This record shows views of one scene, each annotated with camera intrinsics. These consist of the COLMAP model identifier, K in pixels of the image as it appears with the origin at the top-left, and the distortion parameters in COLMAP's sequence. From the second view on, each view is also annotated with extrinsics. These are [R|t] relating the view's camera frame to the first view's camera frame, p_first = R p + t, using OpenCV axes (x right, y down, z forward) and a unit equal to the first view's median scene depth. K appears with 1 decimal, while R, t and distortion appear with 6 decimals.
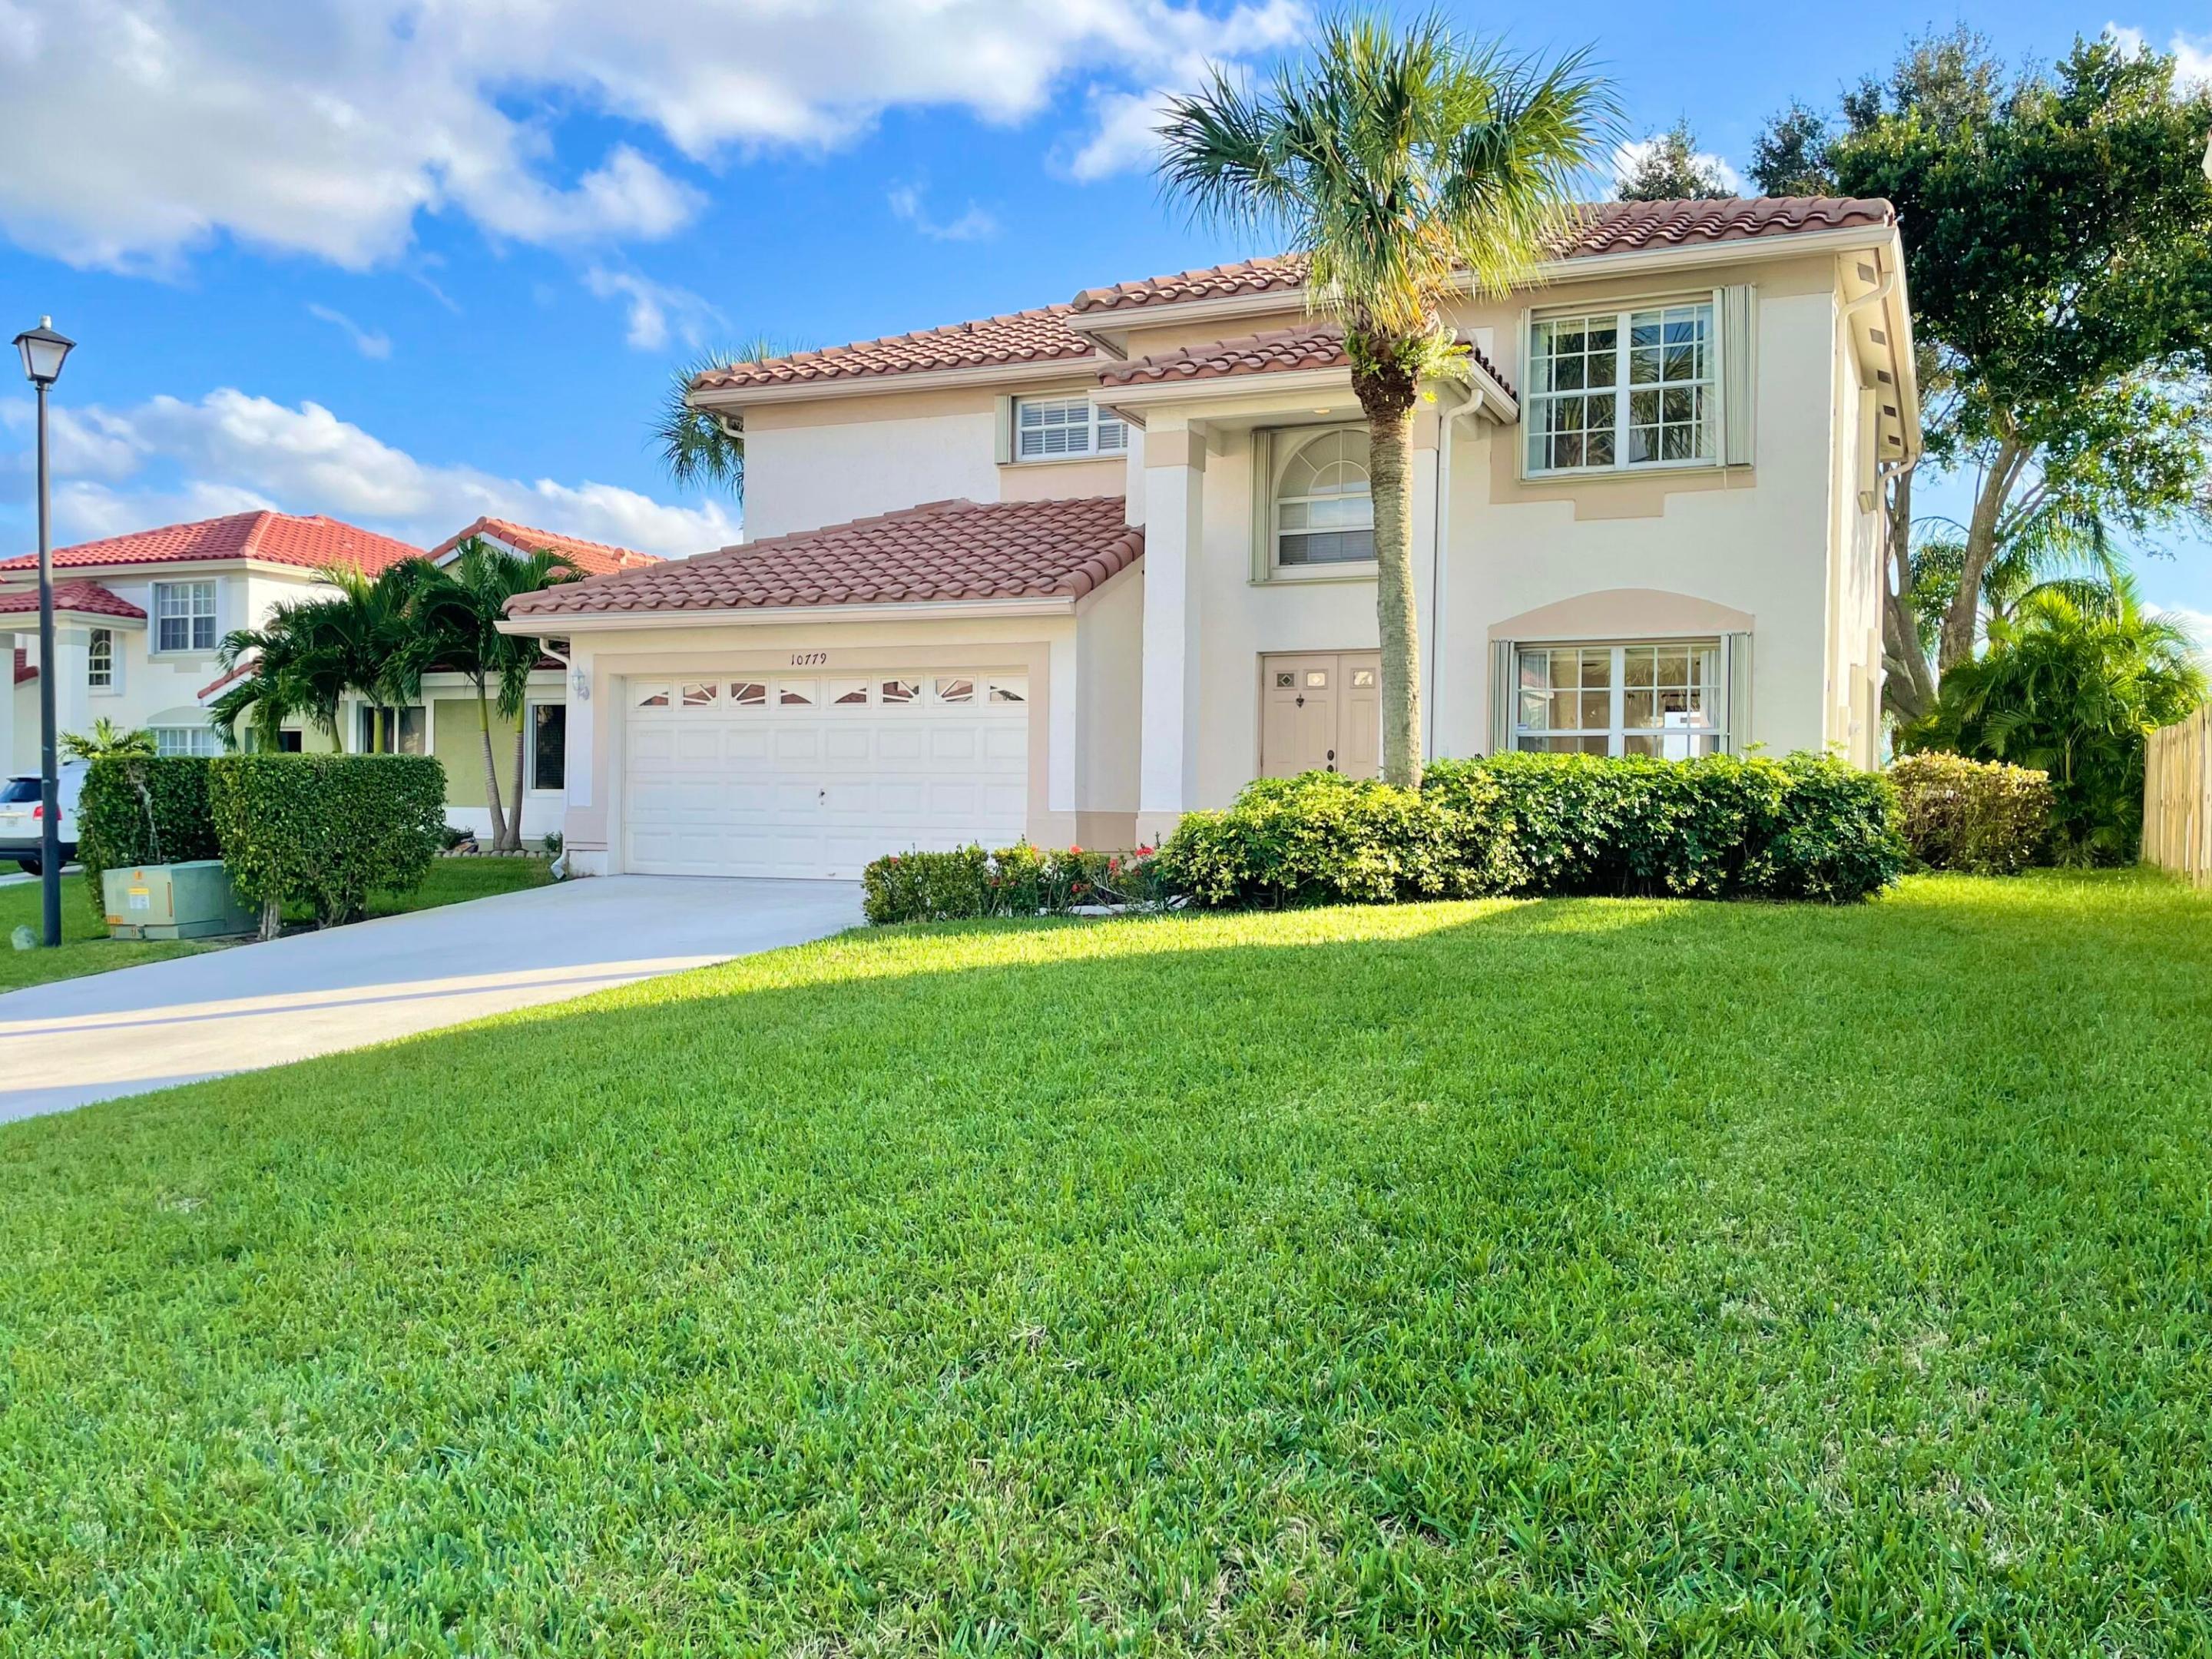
lens RADIAL K [[1867.9, 0, 1100.0], [0, 1867.9, 815.4], [0, 0, 1]] dist [0.103049, -0.004336]
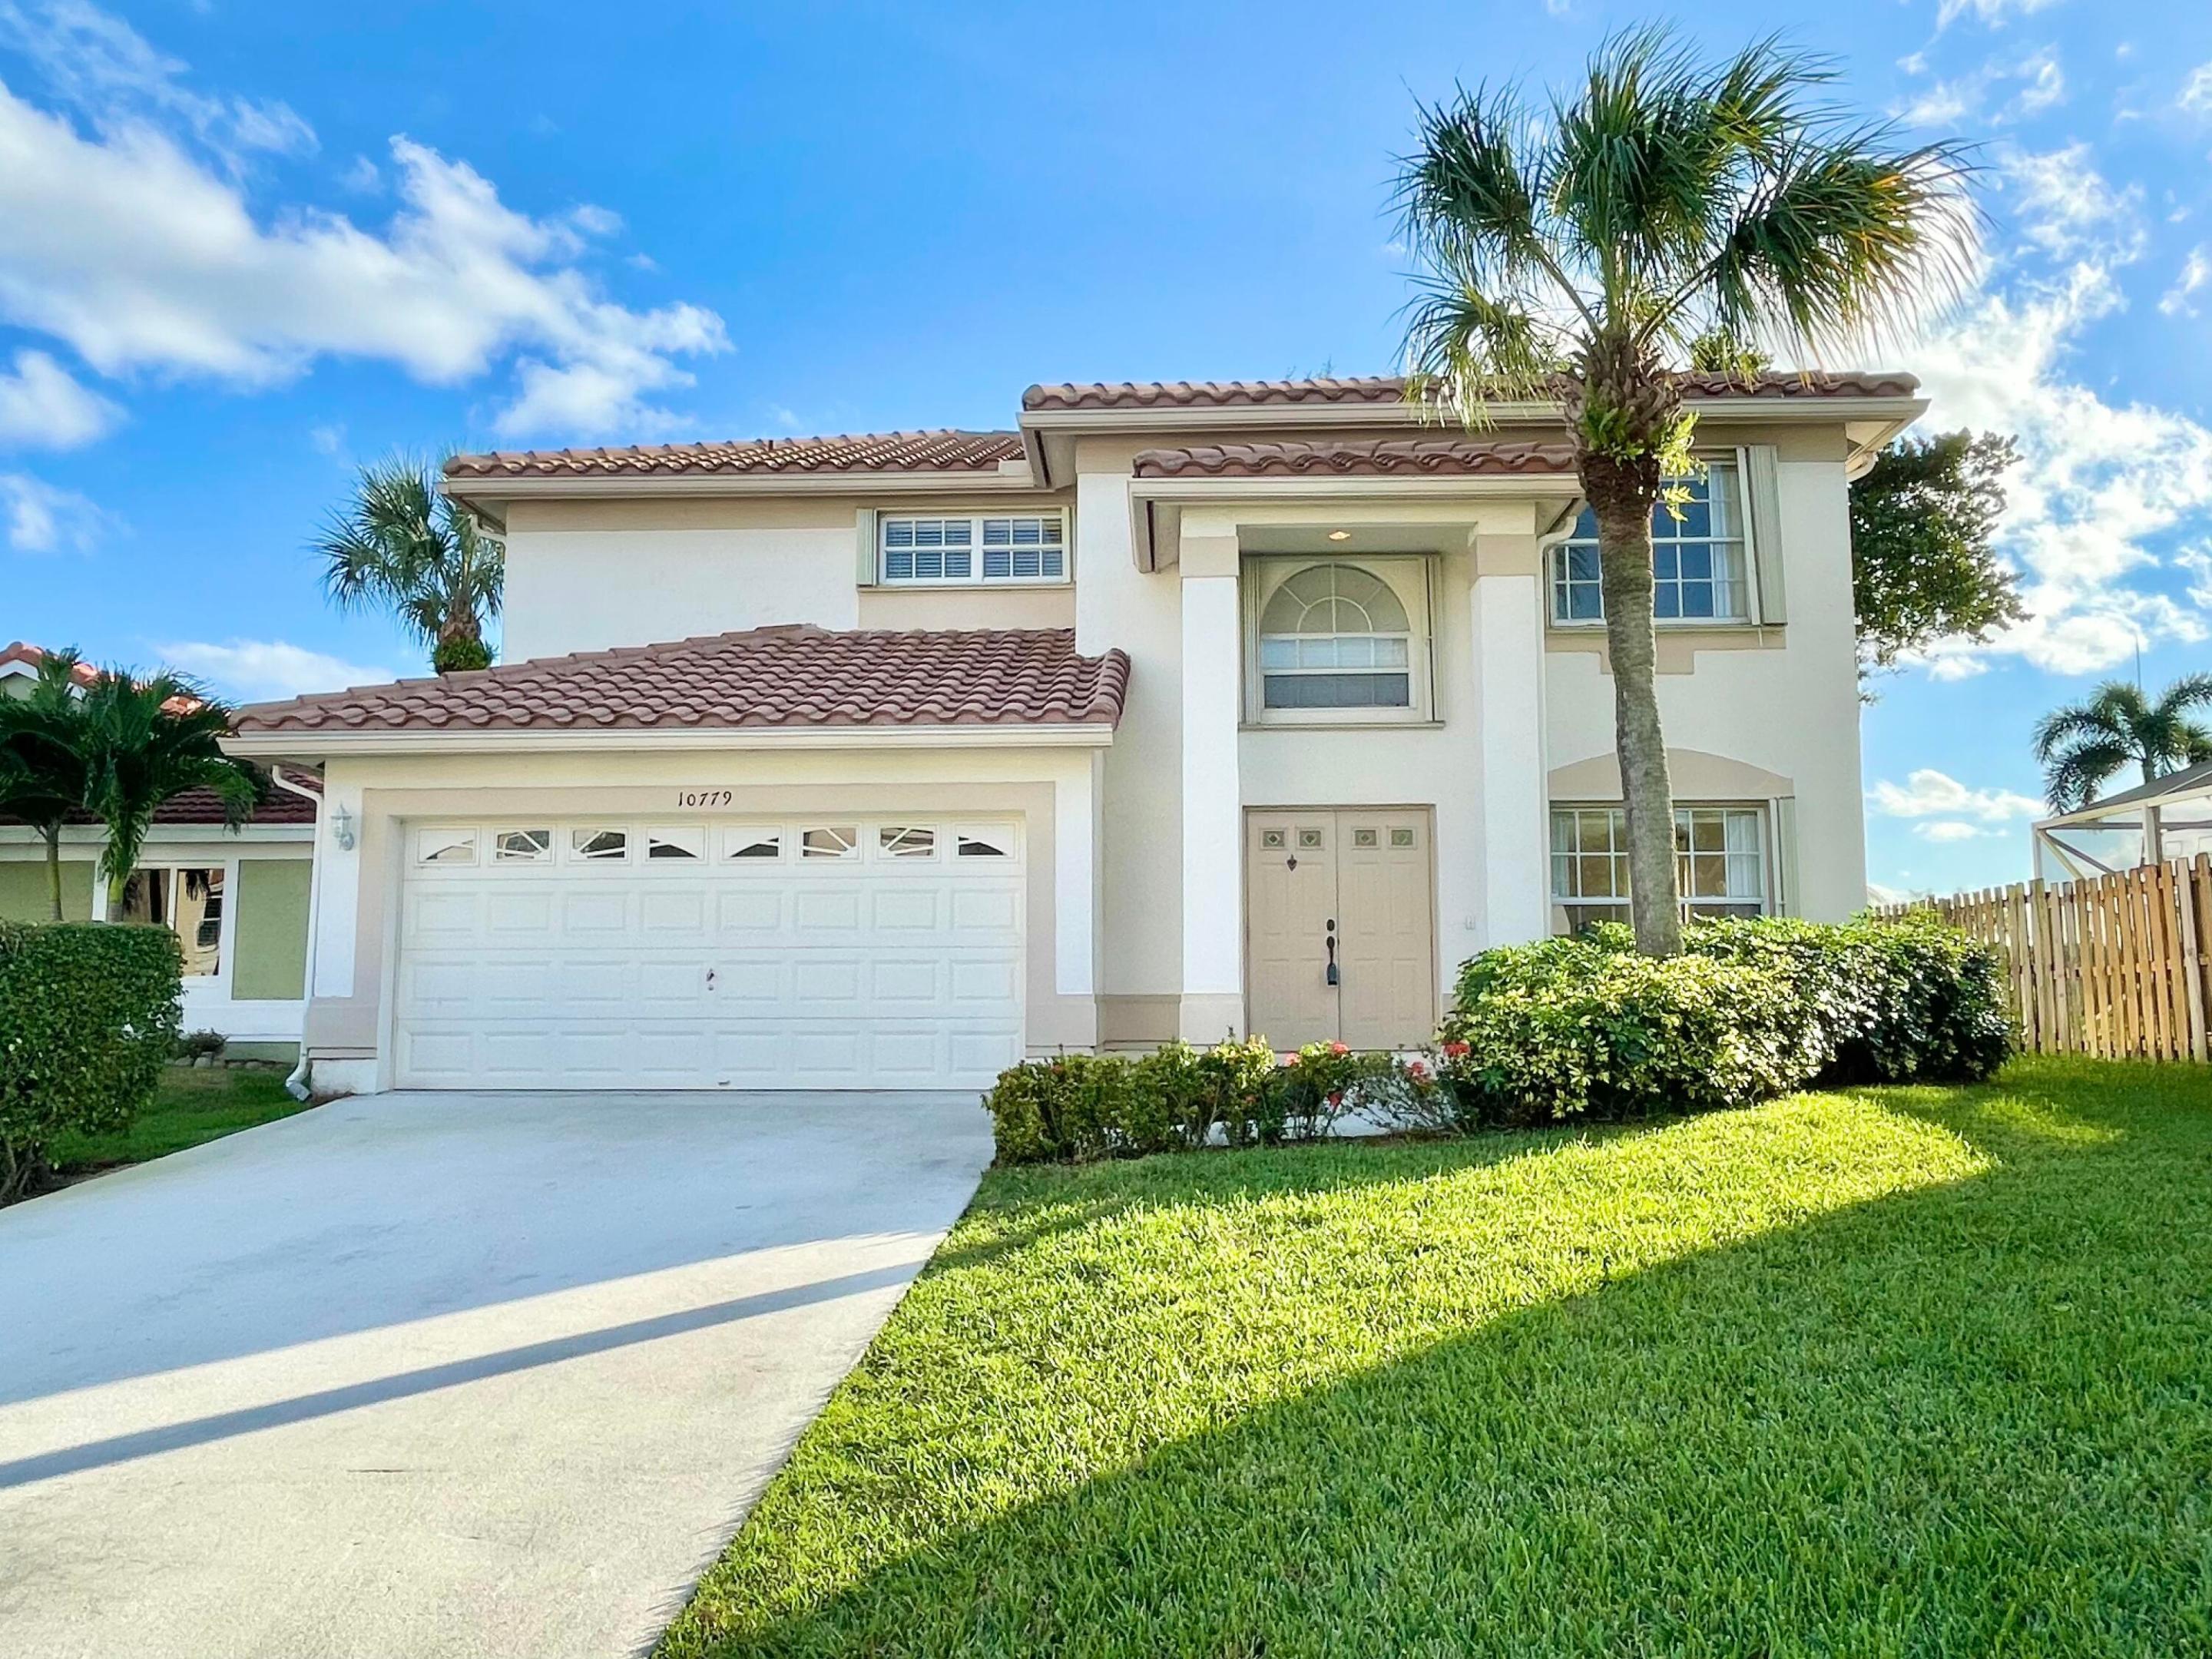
lens RADIAL K [[1557.5, 0, 1112.9], [0, 1557.5, 846.5], [0, 0, 1]] dist [-0.012635, 0.016334]
pose [[0.926850, 0.021553, 0.374812, -0.242583], [0.013923, 0.995691, -0.091685, -0.003778], [-0.375173, 0.090197, 0.922556, 0.363687]]
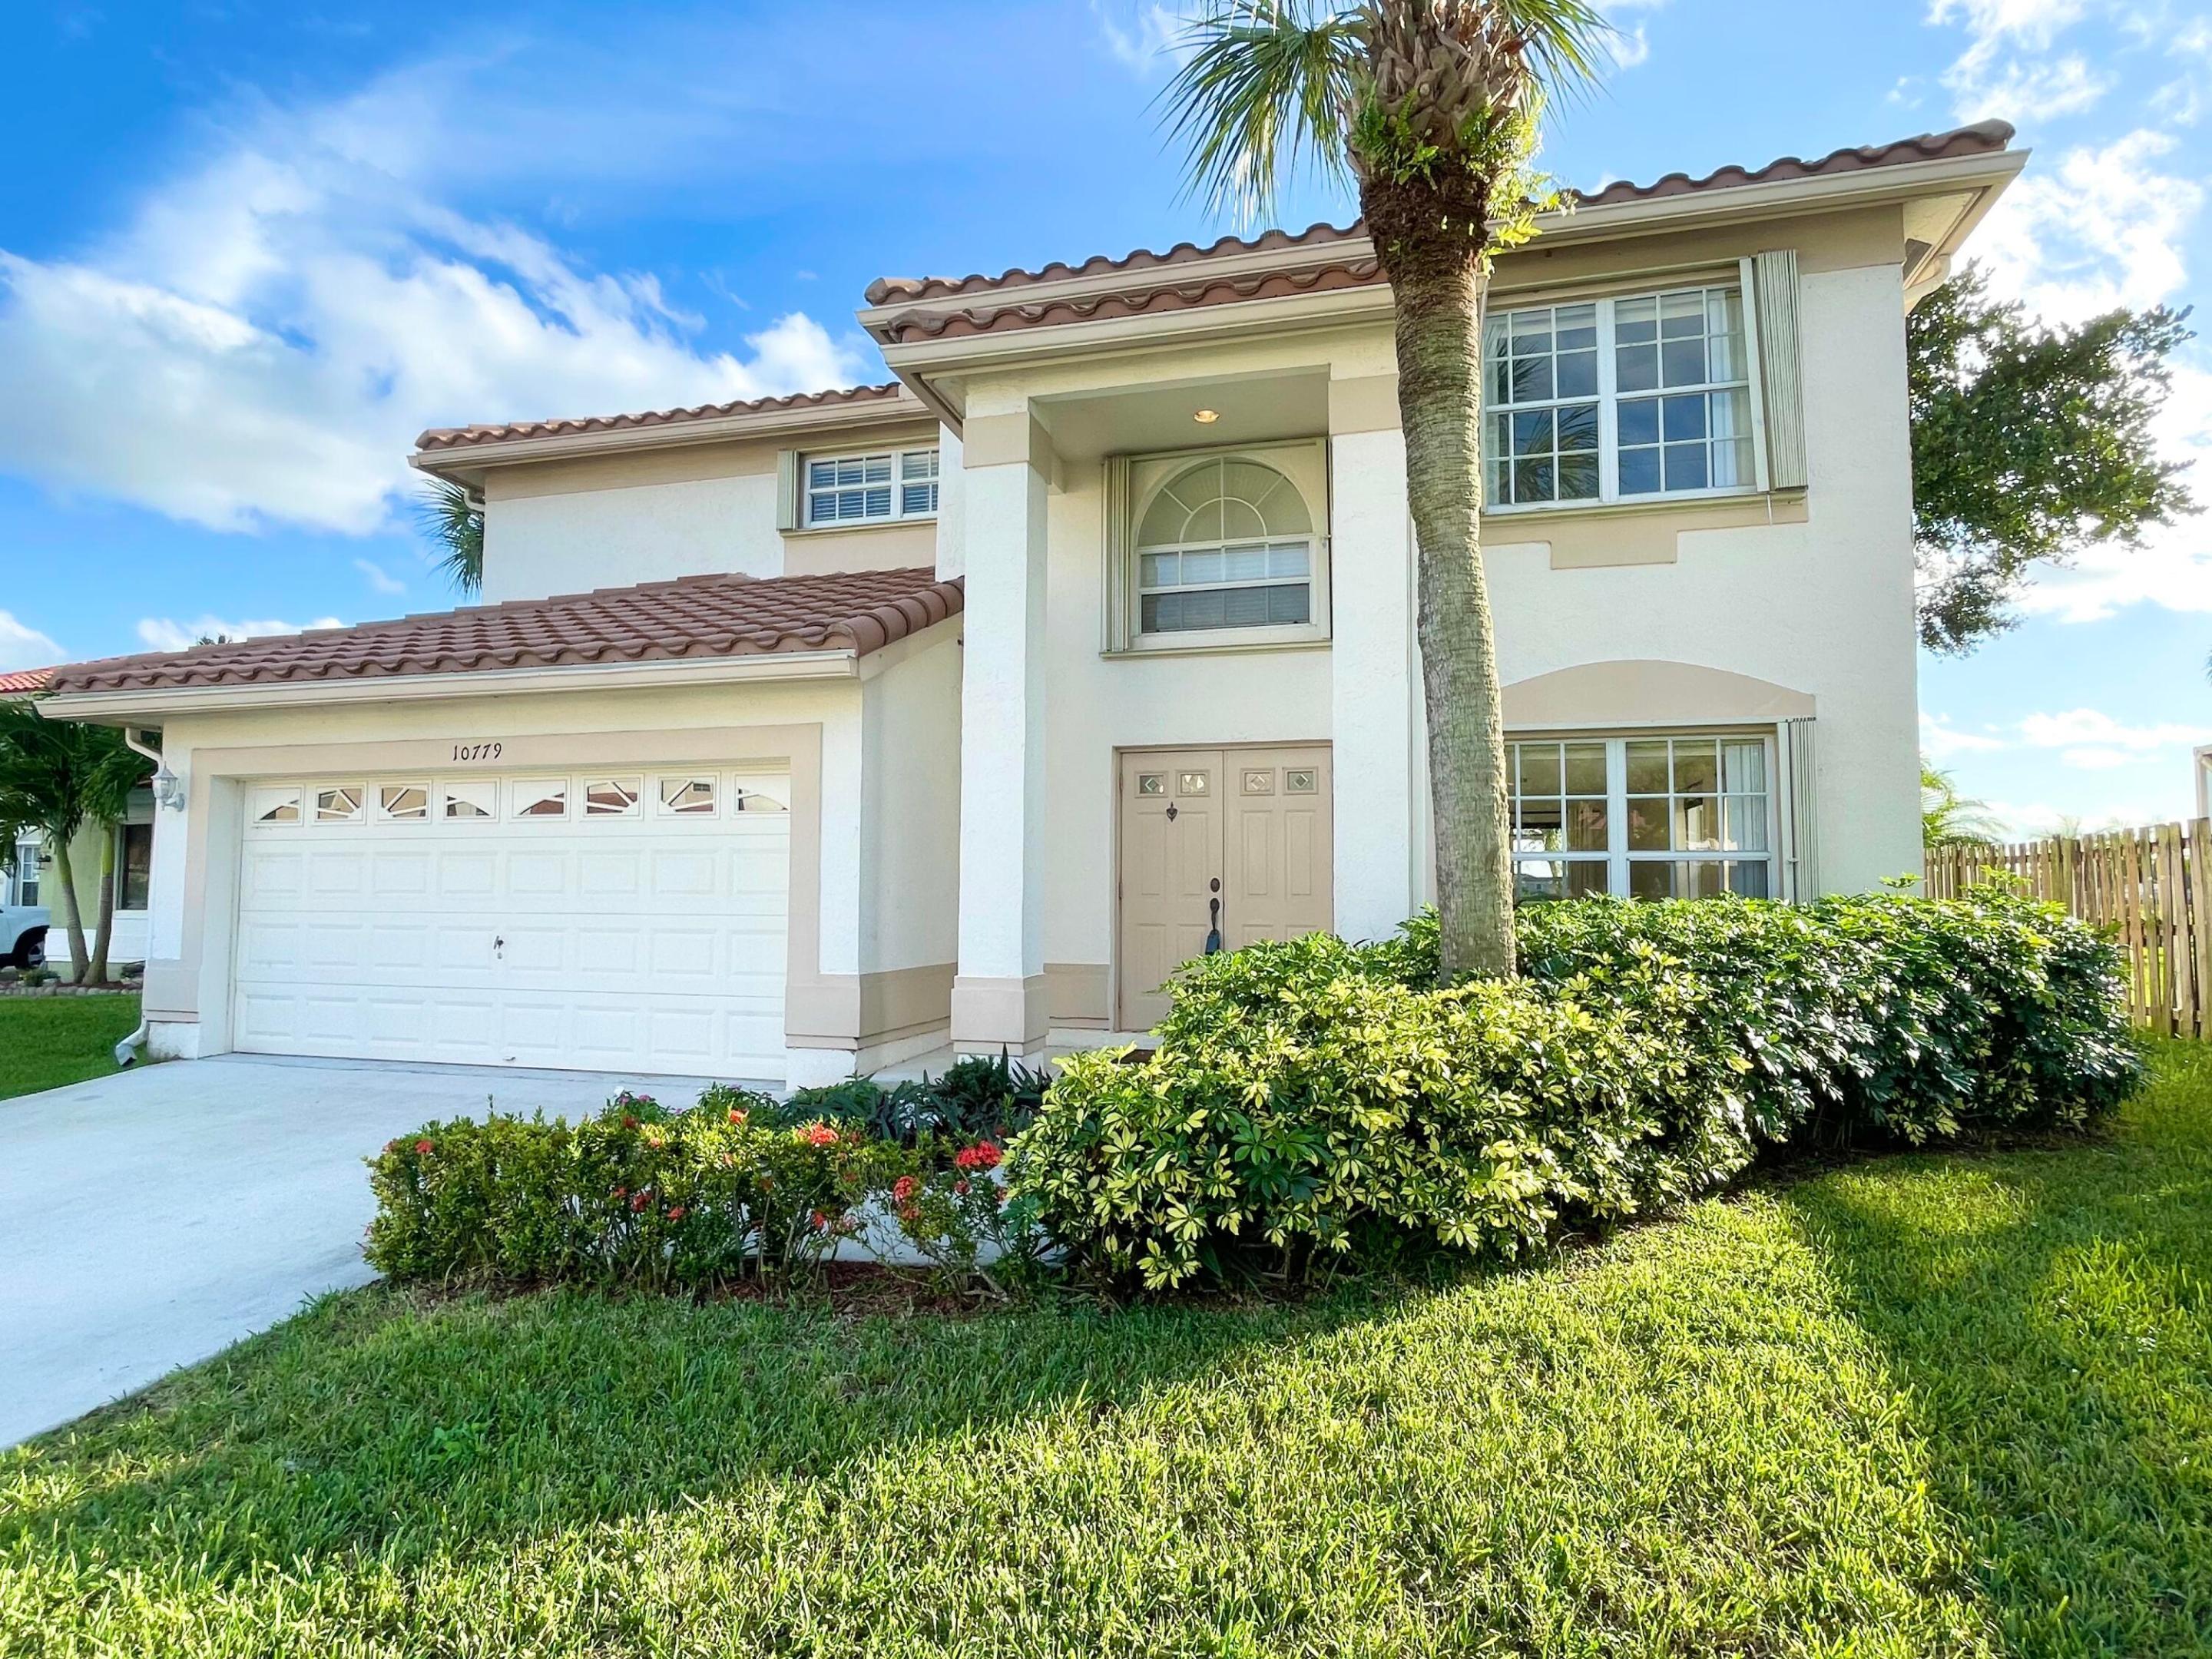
lens RADIAL K [[1165.2, 0, 1110.5], [0, 1165.2, 835.0], [0, 0, 1]] dist [-0.005931, 0.001839]
pose [[0.987102, 0.000188, 0.160091, 0.008355], [0.008141, 0.998647, -0.051369, -0.028672], [-0.159884, 0.052010, 0.985765, 0.546932]]
